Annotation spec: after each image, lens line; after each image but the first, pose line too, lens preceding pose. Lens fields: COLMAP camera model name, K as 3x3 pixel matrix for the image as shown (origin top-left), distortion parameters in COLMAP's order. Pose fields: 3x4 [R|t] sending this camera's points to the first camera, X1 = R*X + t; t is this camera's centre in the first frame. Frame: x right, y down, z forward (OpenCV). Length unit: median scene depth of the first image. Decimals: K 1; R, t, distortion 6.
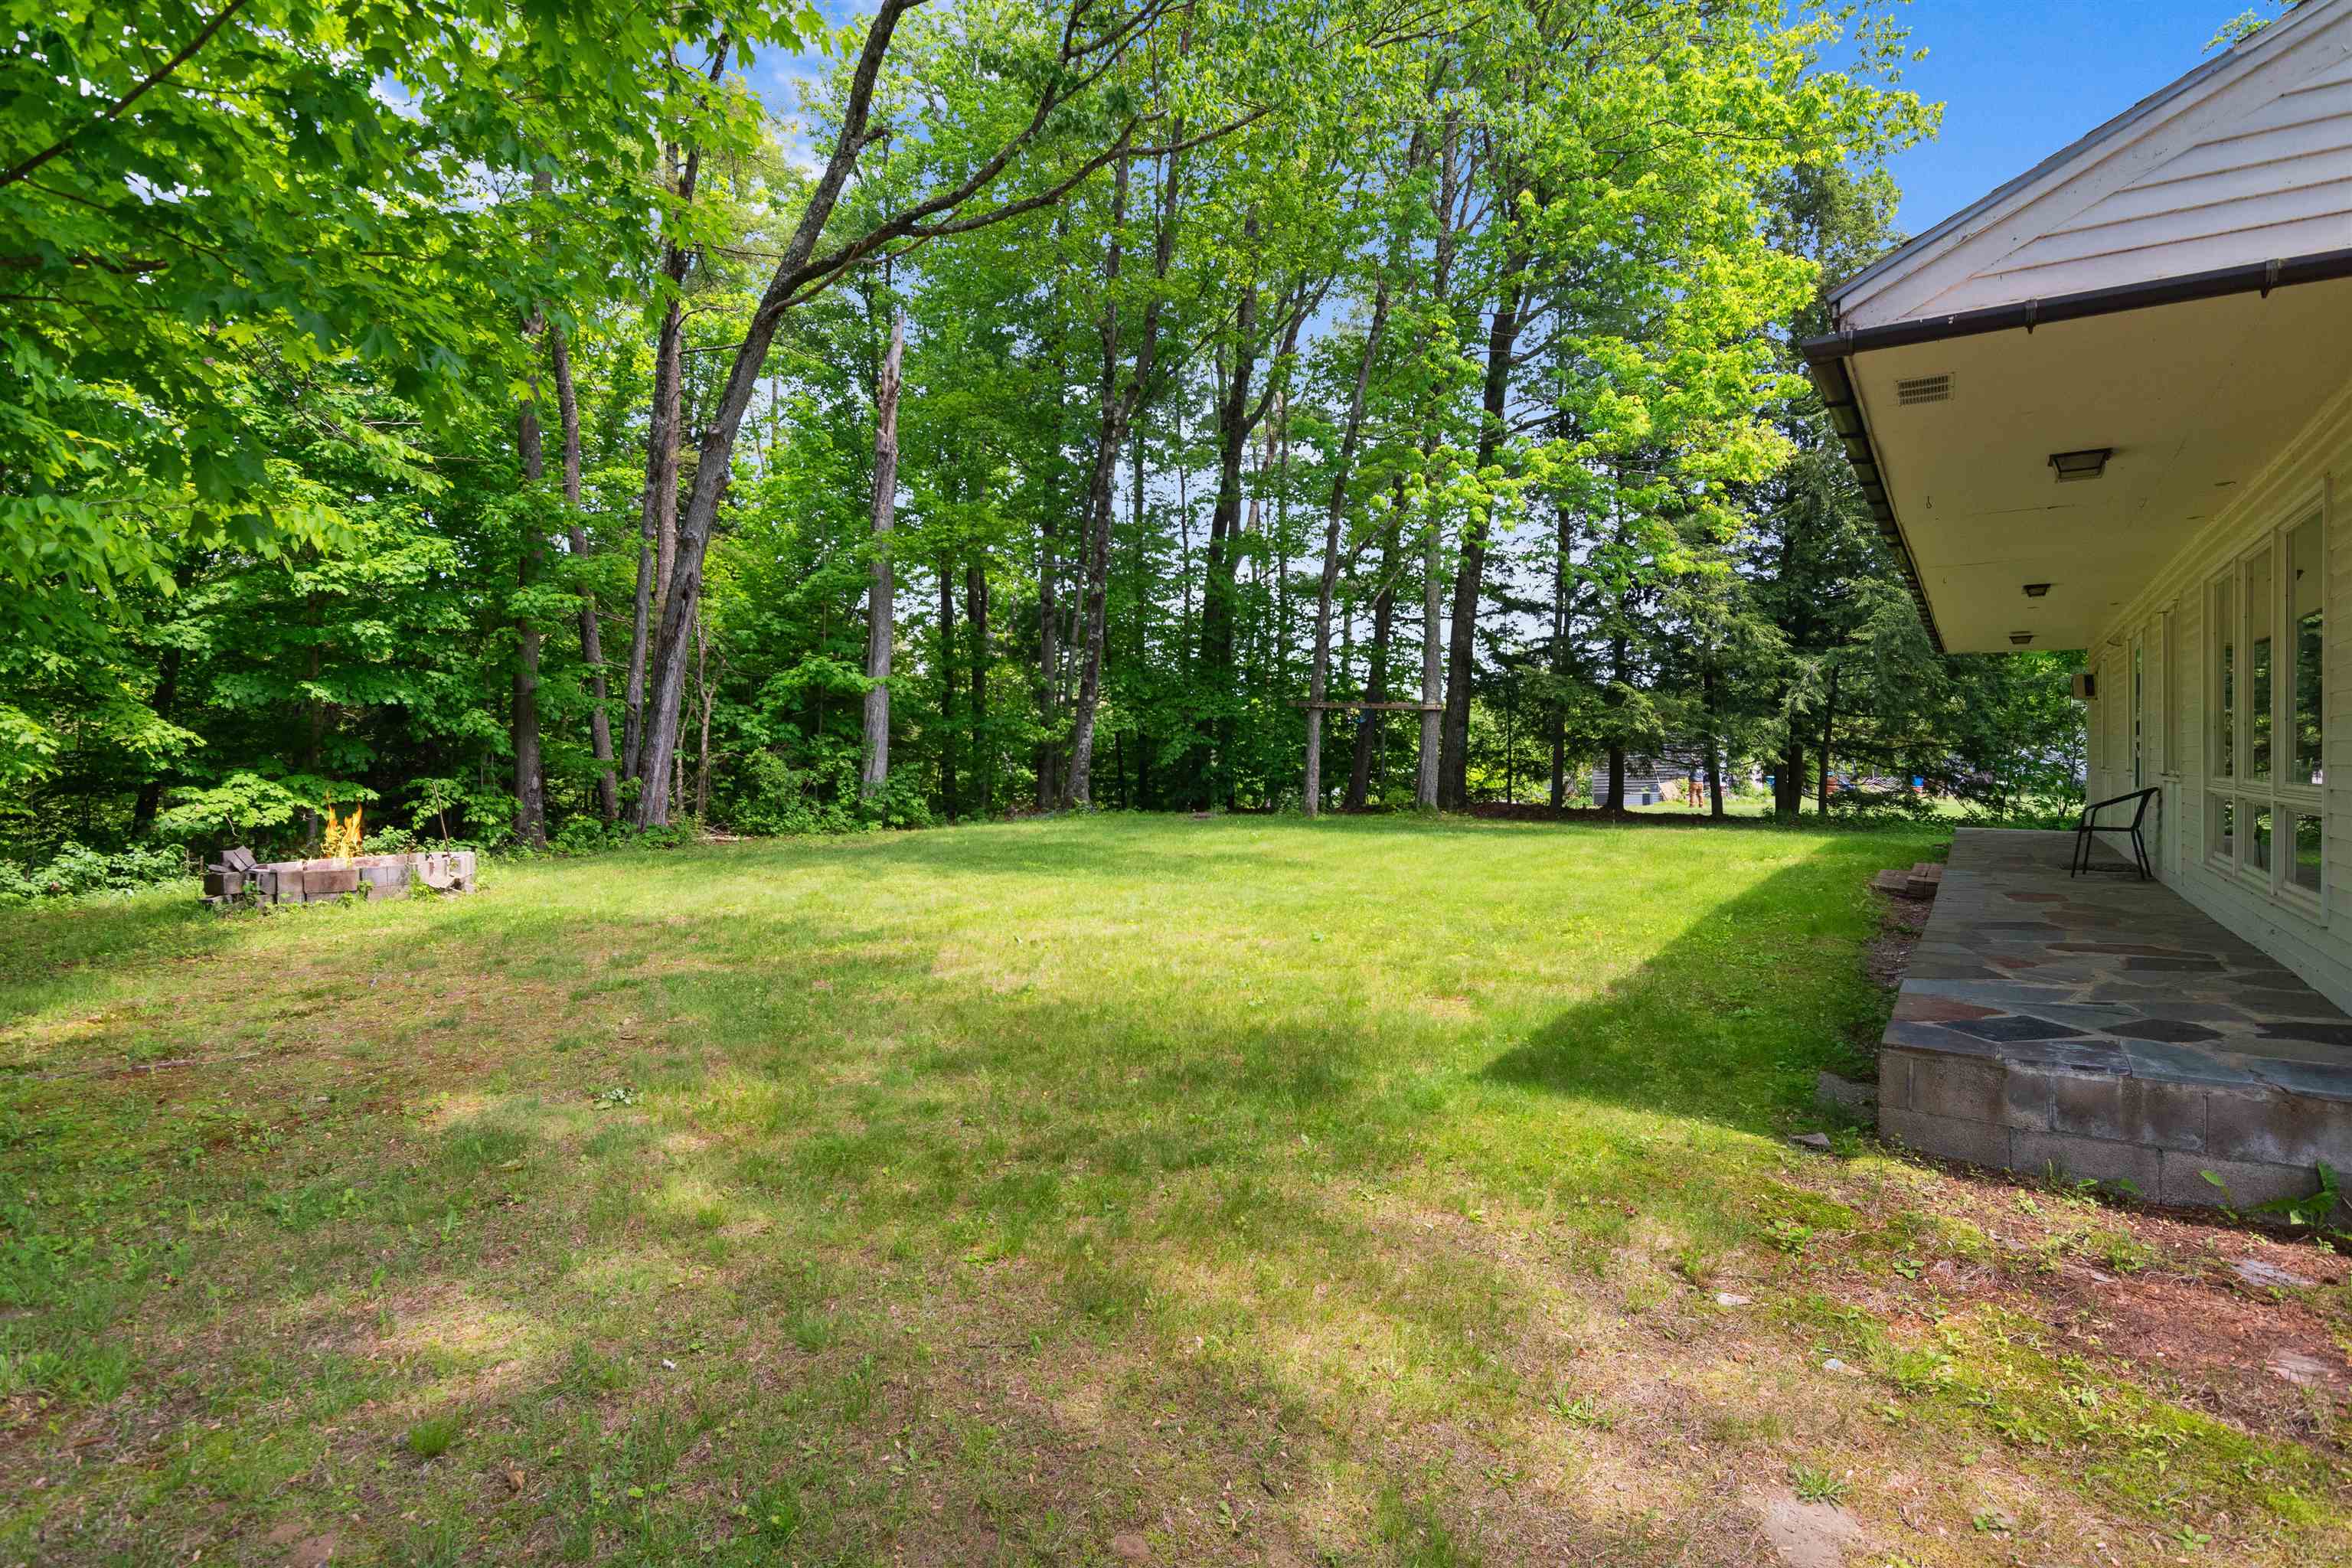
lens RADIAL K [[1217.1, 0, 1176.3], [0, 1217.1, 773.2], [0, 0, 1]] dist [-0.002739, -0.000746]
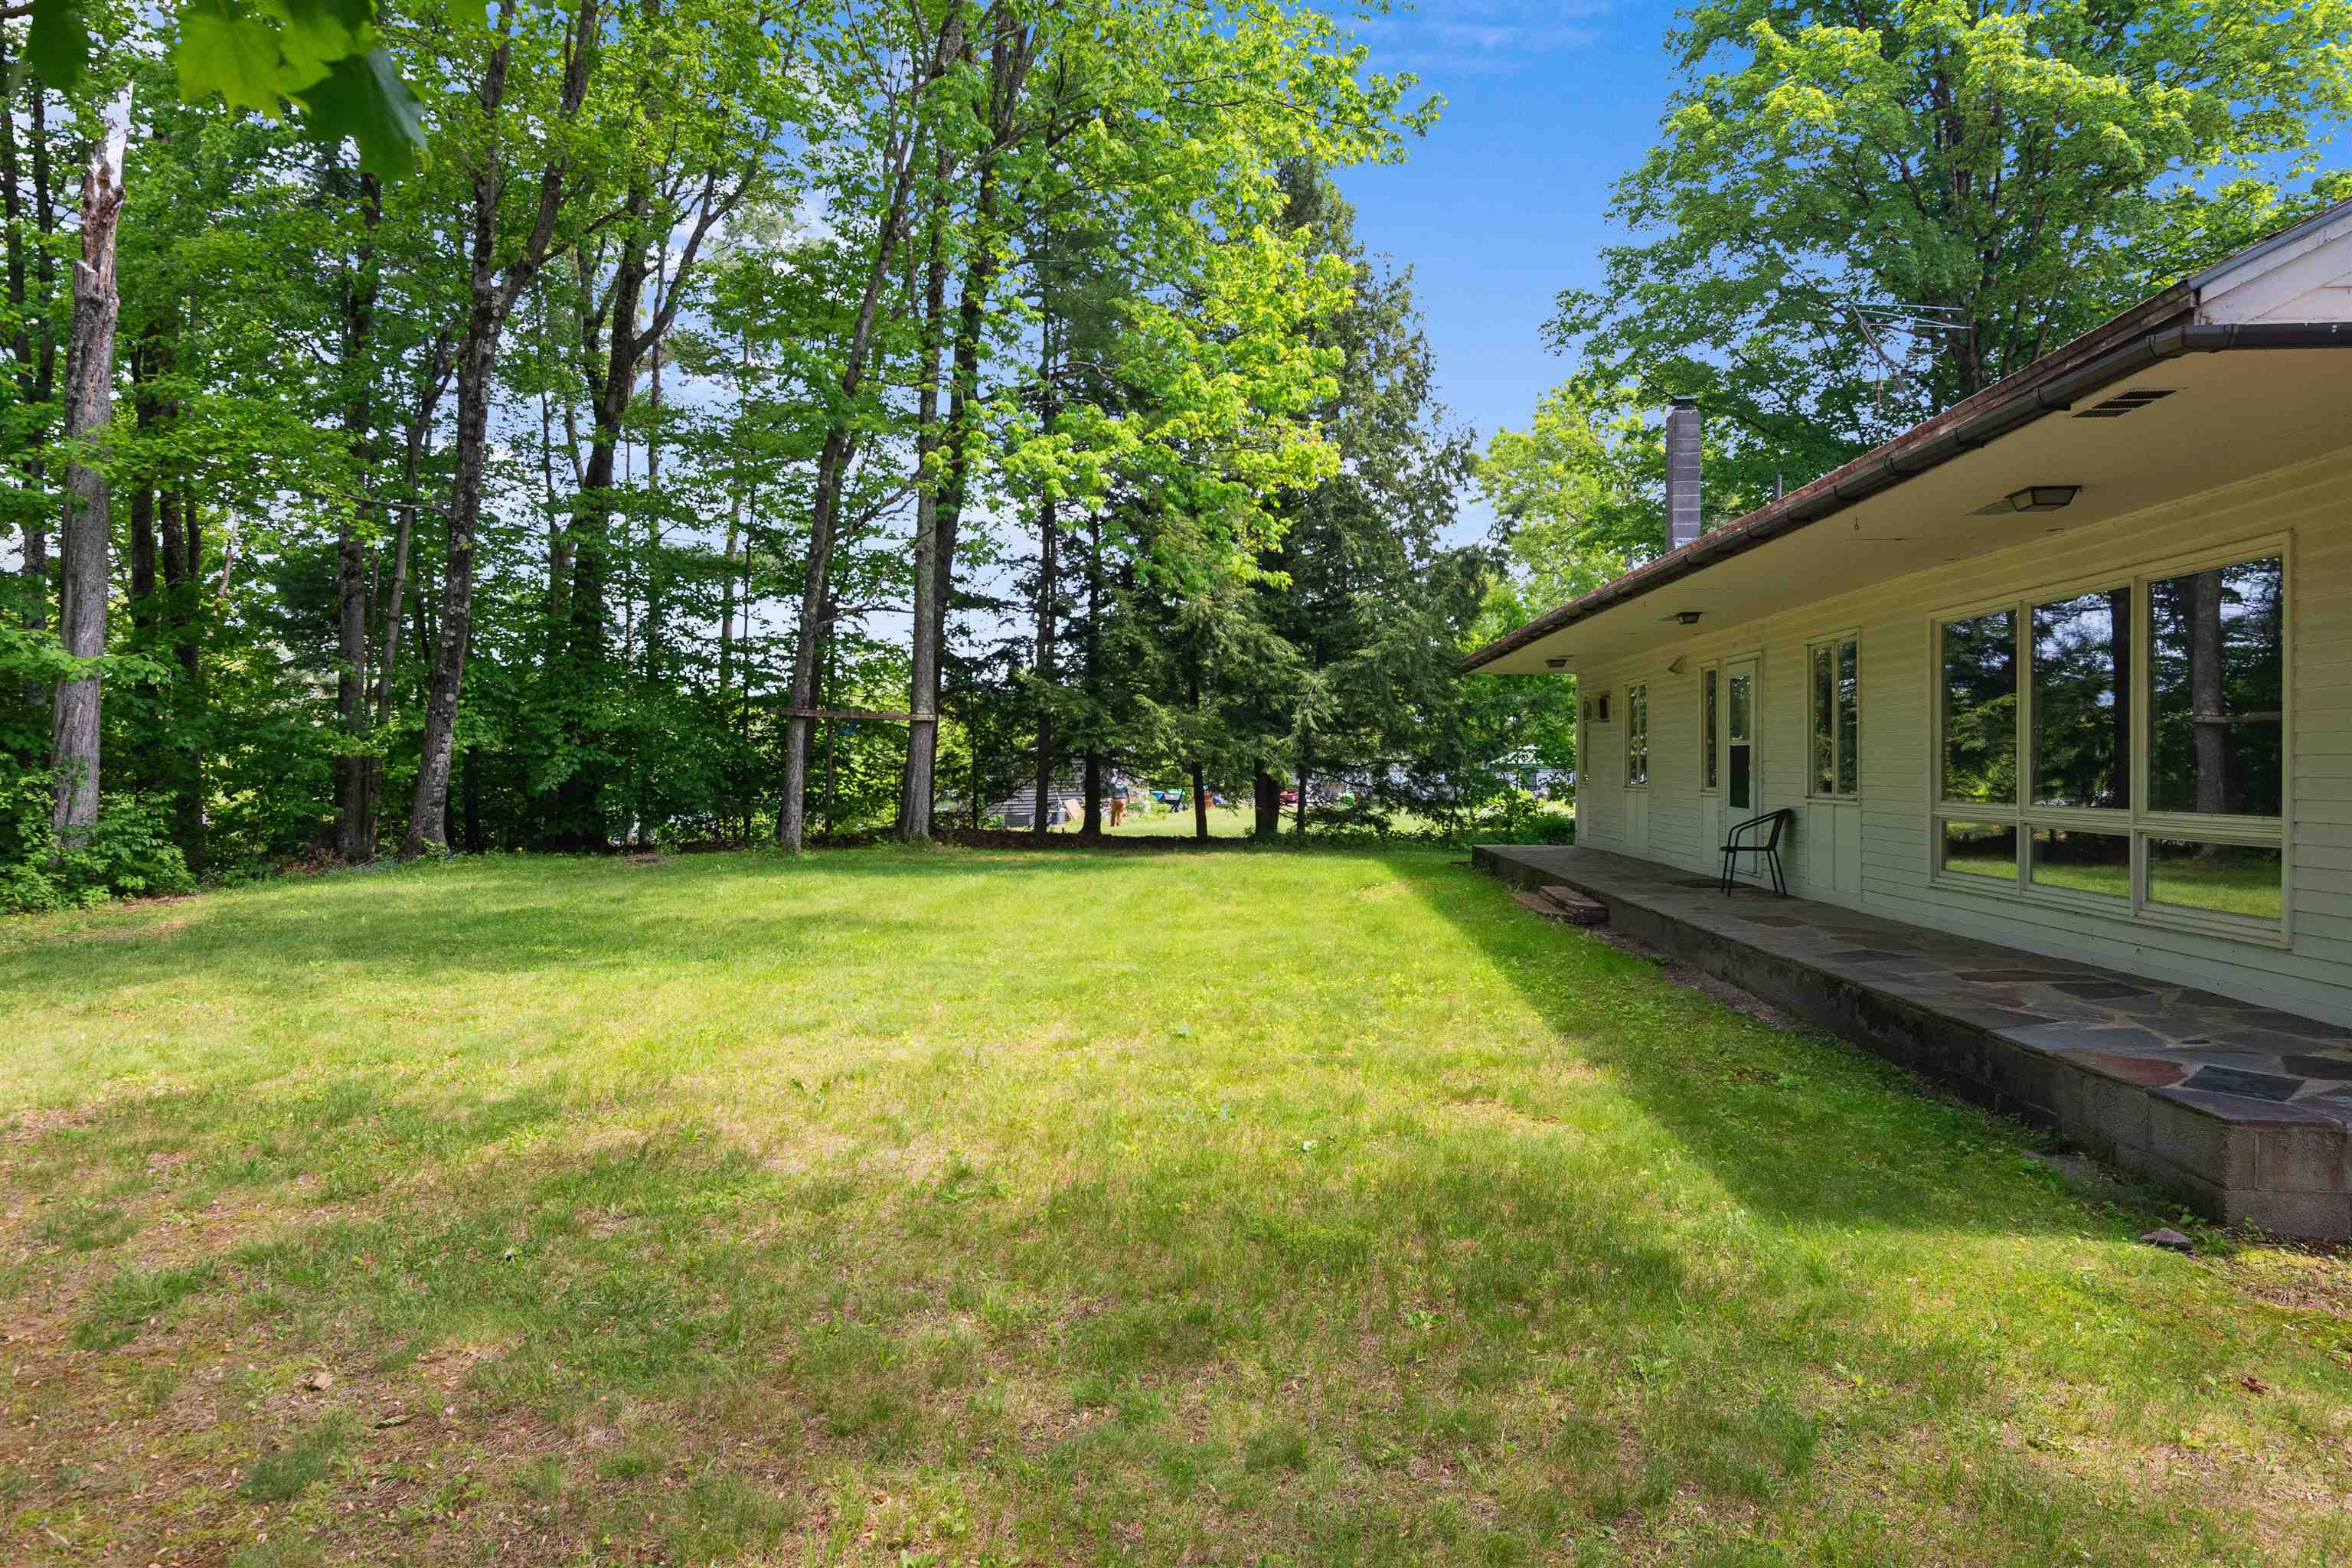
lens RADIAL K [[1381.3, 0, 1178.3], [0, 1381.3, 776.0], [0, 0, 1]] dist [-0.003070, 0.001452]
pose [[0.860403, -0.006277, 0.509575, -0.129534], [0.011044, 0.999919, -0.006329, -0.006996], [-0.509494, 0.011073, 0.860403, 0.108792]]
